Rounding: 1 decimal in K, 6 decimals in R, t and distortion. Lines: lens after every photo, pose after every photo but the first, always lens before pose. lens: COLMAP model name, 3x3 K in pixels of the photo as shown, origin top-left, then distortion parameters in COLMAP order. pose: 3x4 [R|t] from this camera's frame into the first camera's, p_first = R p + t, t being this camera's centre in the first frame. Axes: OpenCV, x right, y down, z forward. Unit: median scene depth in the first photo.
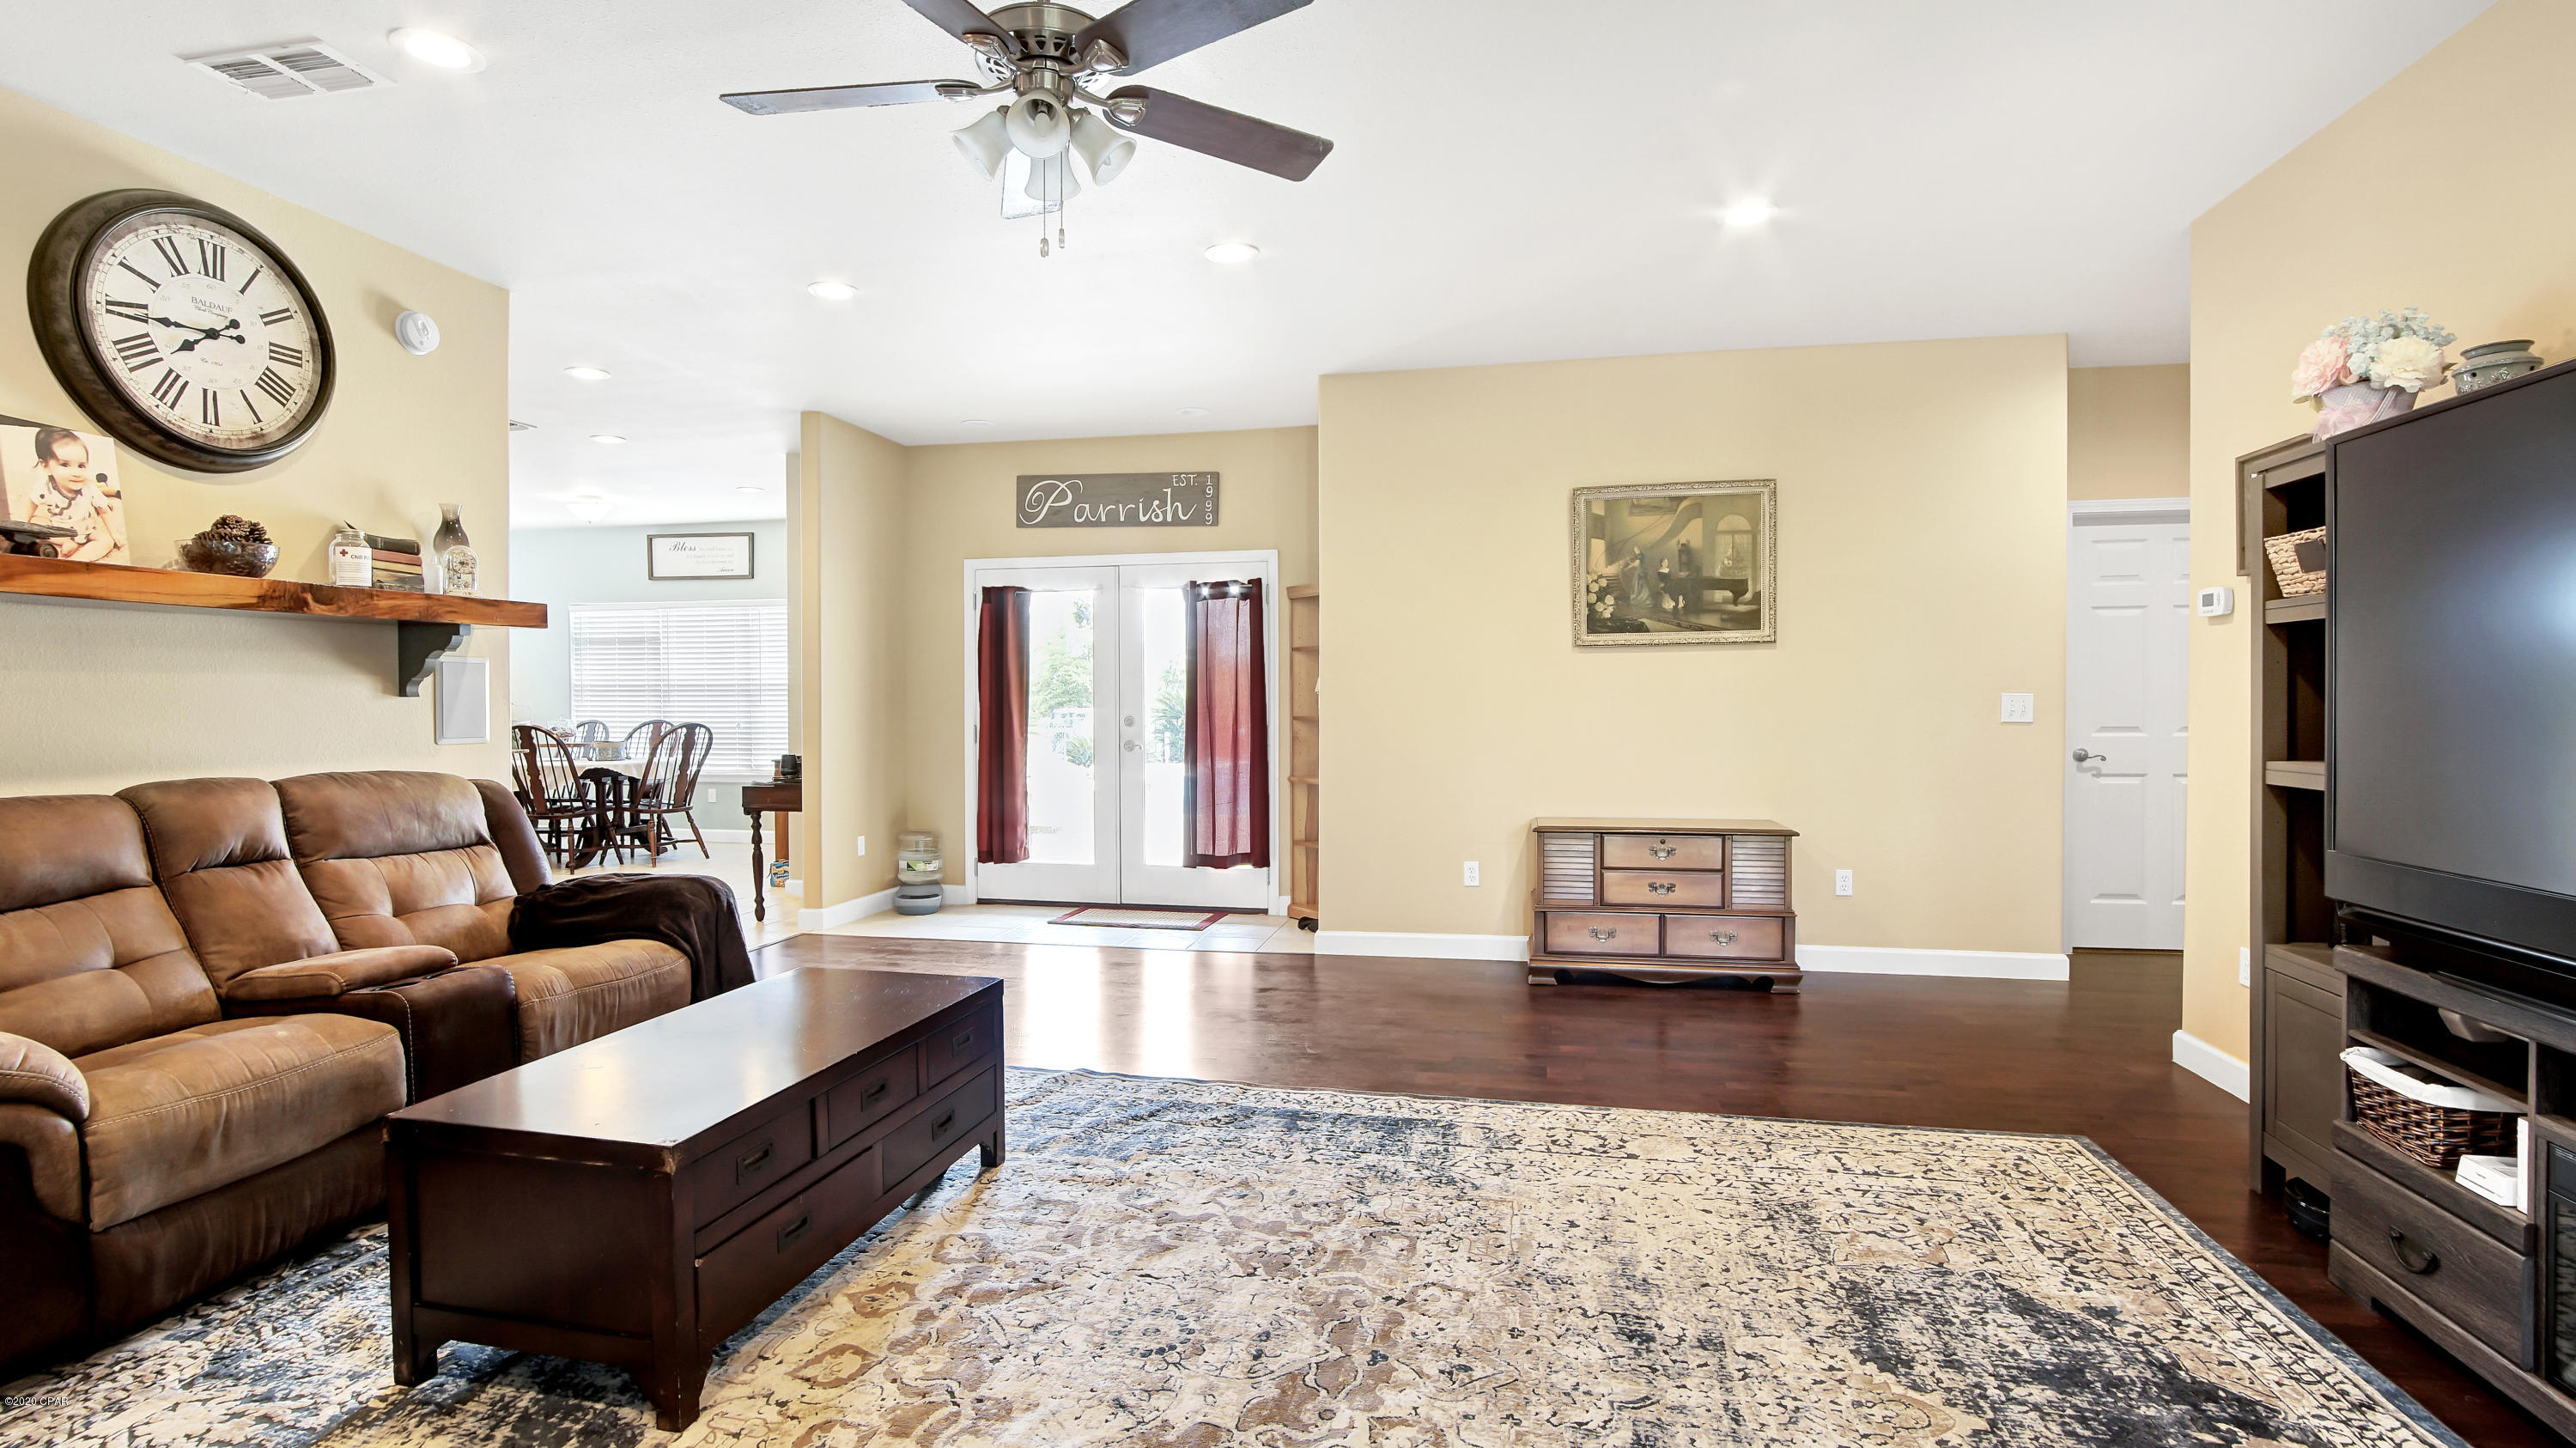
lens RADIAL K [[1167.1, 0, 1291.1], [0, 1167.1, 721.7], [0, 0, 1]] dist [-0.001773, -0.000131]
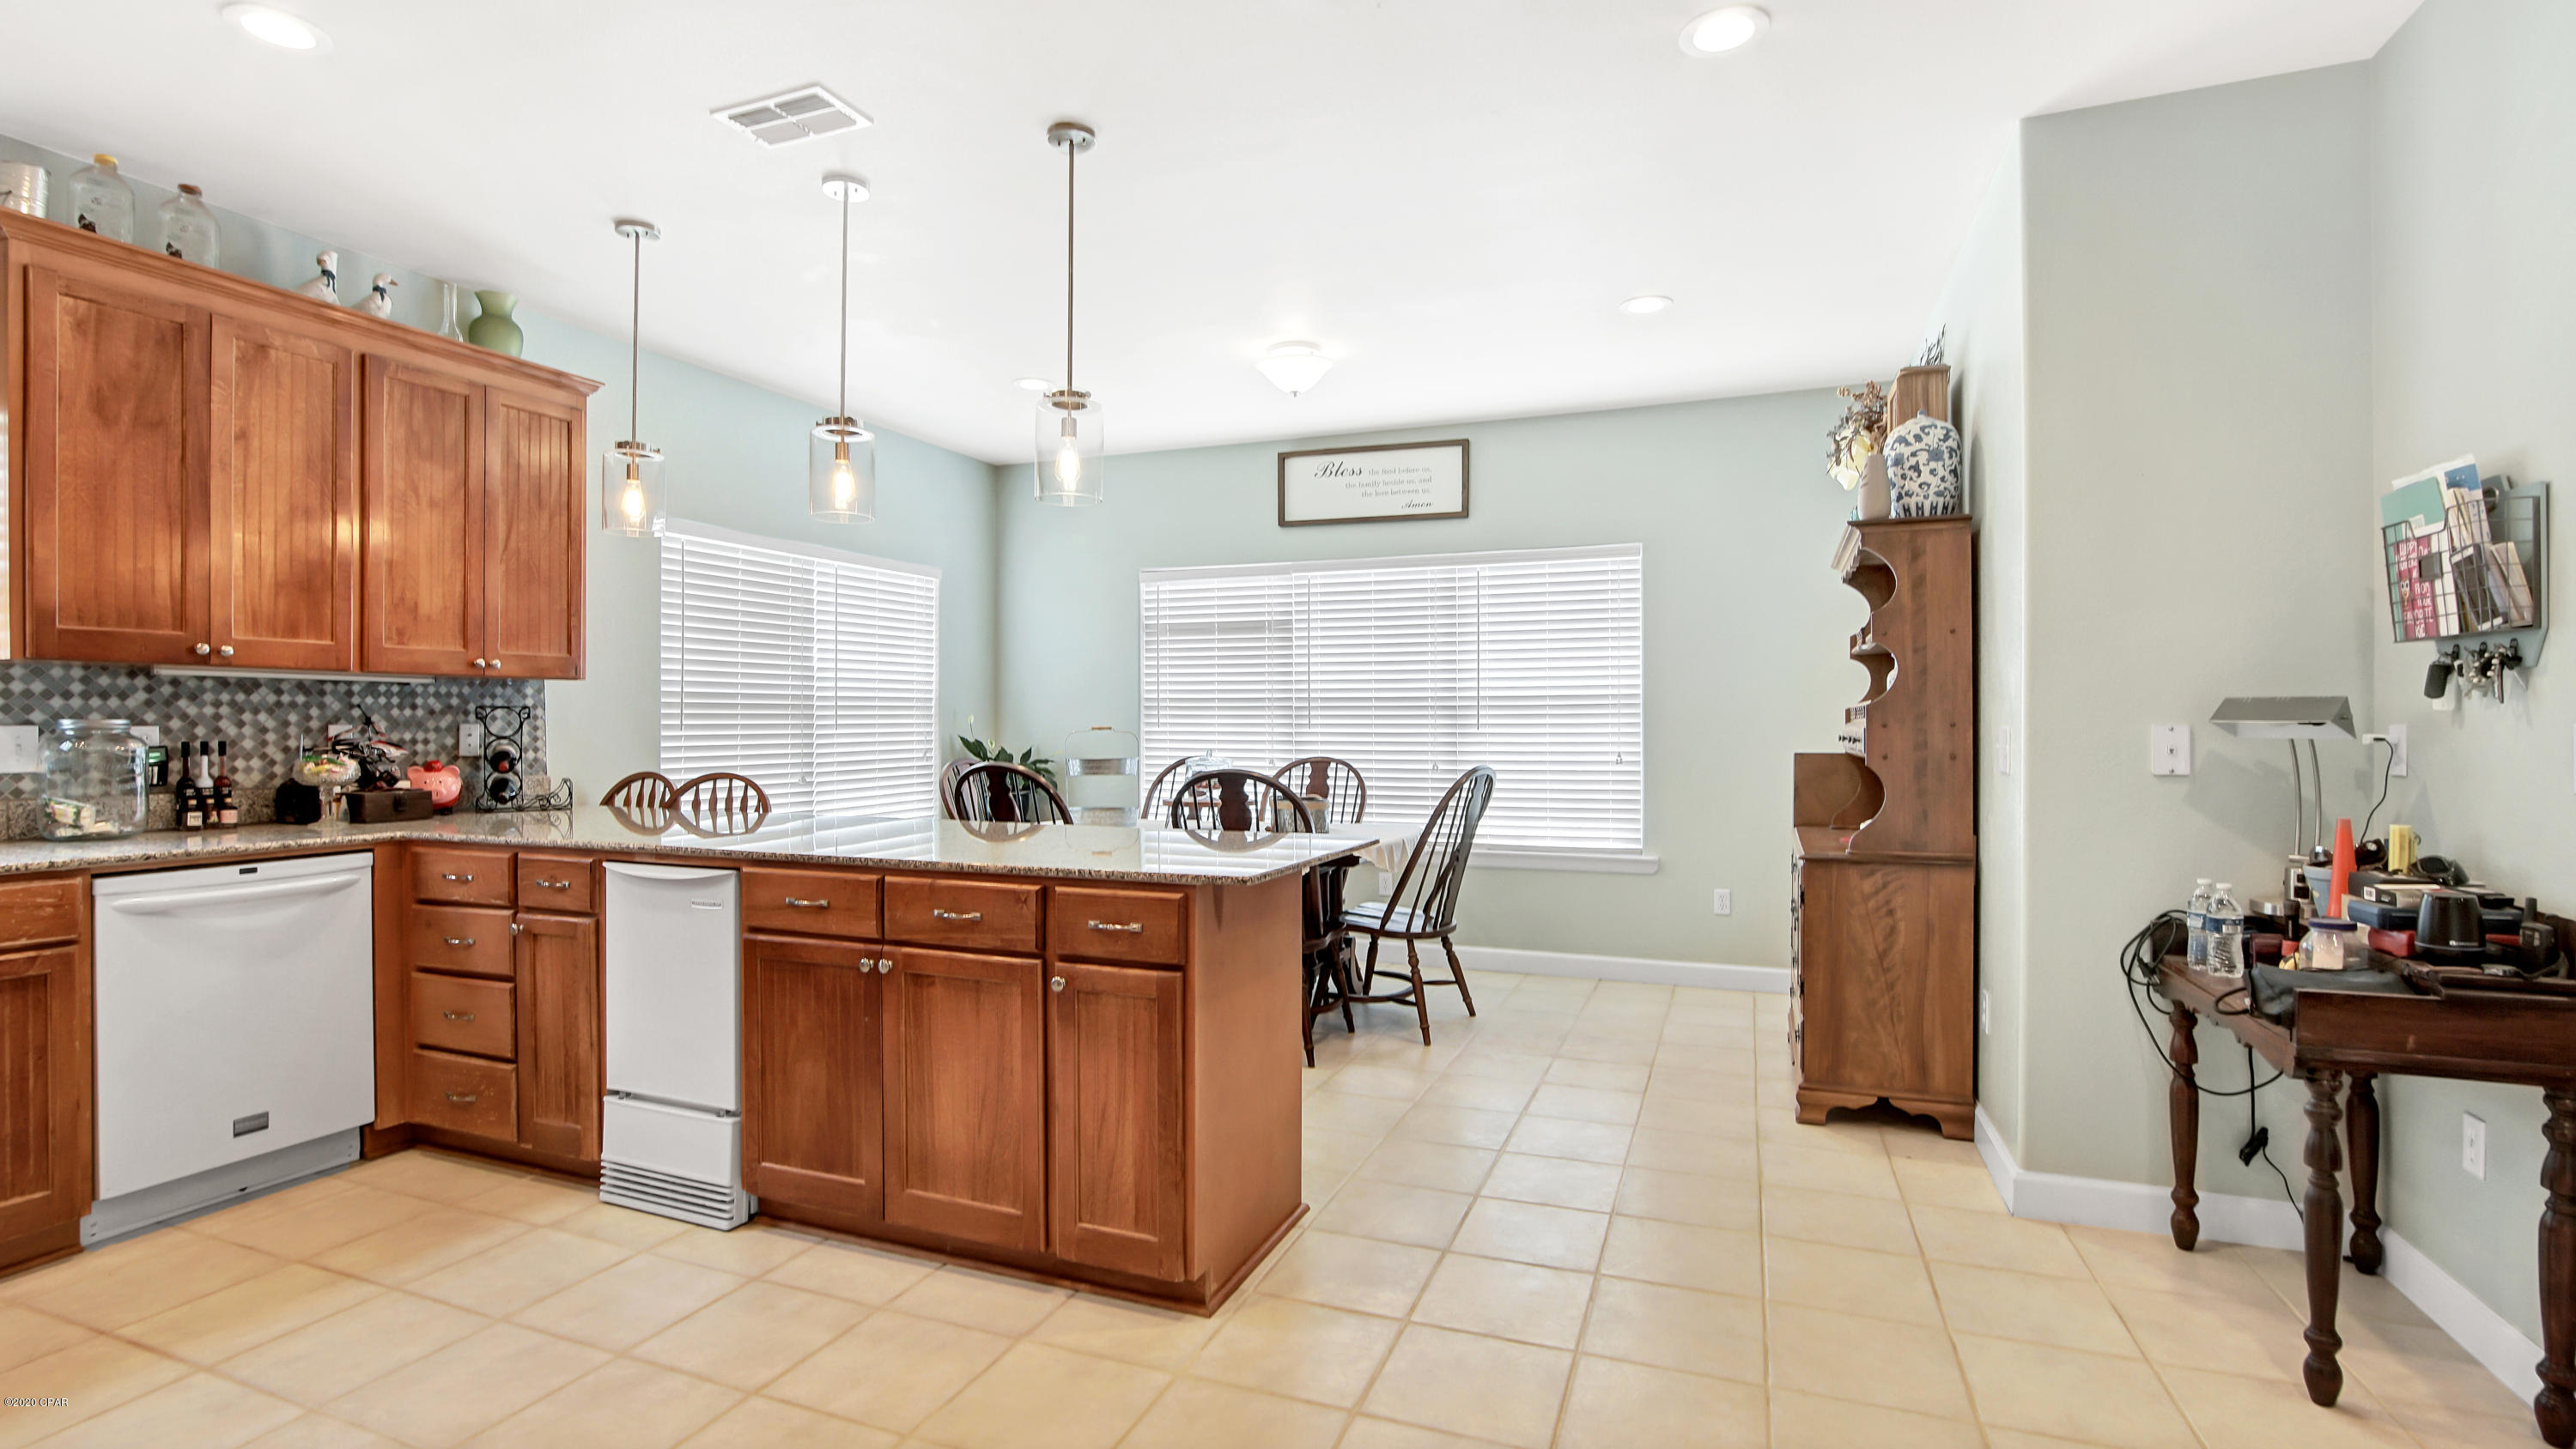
lens RADIAL K [[1166.8, 0, 1284.3], [0, 1166.8, 716.0], [0, 0, 1]] dist [-0.001773, -0.000131]
pose [[0.987637, 0.002895, -0.156732, -0.454513], [-0.005118, 0.999892, -0.013787, -0.013898], [0.156675, 0.014419, 0.987545, 0.400572]]
